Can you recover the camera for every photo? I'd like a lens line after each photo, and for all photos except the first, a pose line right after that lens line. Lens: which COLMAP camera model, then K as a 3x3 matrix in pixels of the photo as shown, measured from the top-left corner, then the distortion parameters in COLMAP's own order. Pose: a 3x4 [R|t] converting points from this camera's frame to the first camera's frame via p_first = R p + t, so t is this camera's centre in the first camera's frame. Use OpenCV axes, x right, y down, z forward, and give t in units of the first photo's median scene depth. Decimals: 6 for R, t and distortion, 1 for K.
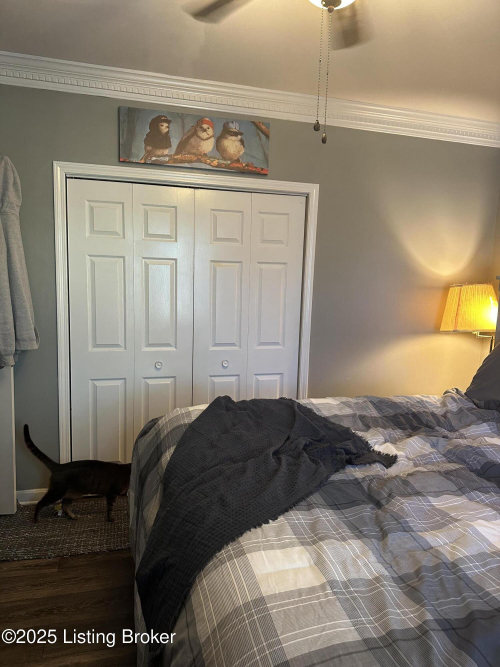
lens RADIAL K [[471.7, 0, 256.7], [0, 471.7, 330.6], [0, 0, 1]] dist [0.065263, -0.080820]
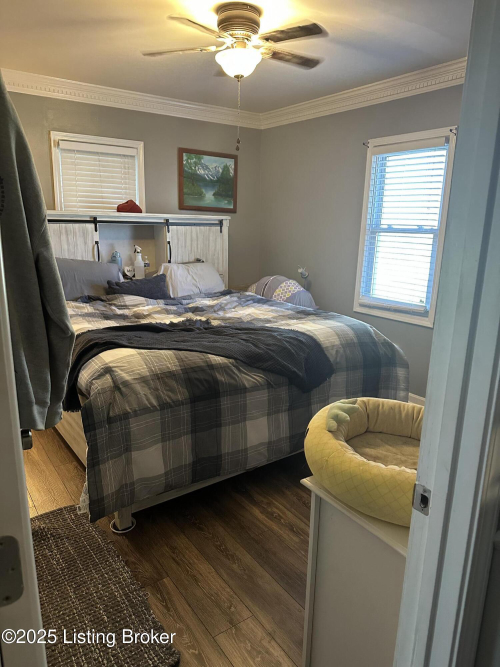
lens RADIAL K [[471.7, 0, 249.9], [0, 471.7, 330.8], [0, 0, 1]] dist [0.065263, -0.080820]
pose [[-0.328053, -0.259205, 0.908402, -0.889732], [0.087180, 0.949207, 0.302333, -0.133041], [-0.940628, 0.178376, -0.288793, 0.804277]]
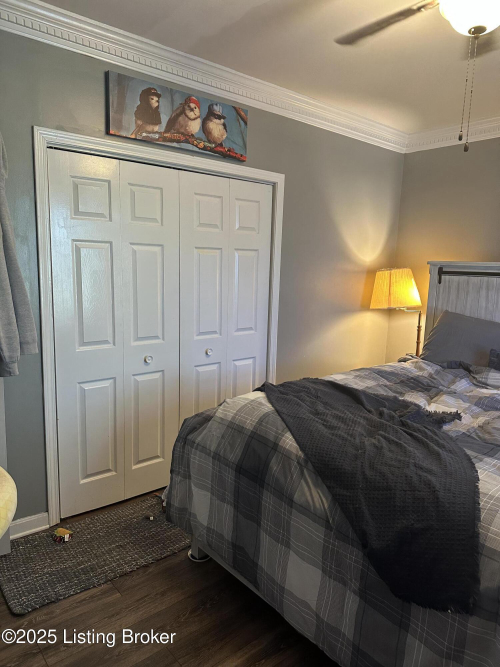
lens RADIAL K [[471.7, 0, 261.1], [0, 471.7, 330.2], [0, 0, 1]] dist [0.065263, -0.080820]
pose [[0.905436, -0.066933, 0.419173, -0.407543], [0.051712, 0.997528, 0.047584, -0.018281], [-0.421321, -0.021408, 0.906659, 0.066447]]
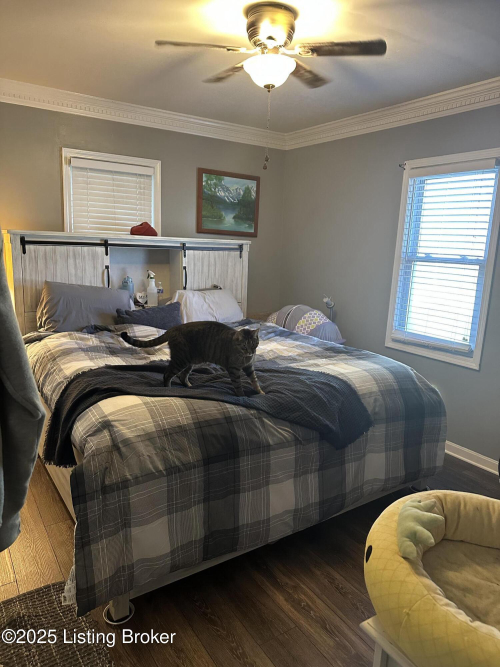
lens RADIAL K [[471.7, 0, 252.1], [0, 471.7, 331.1], [0, 0, 1]] dist [0.065263, -0.080820]
pose [[-0.300000, -0.225372, 0.926935, -0.758643], [0.072560, 0.963485, 0.257743, -0.132173], [-0.951176, 0.144581, -0.272692, 0.780000]]
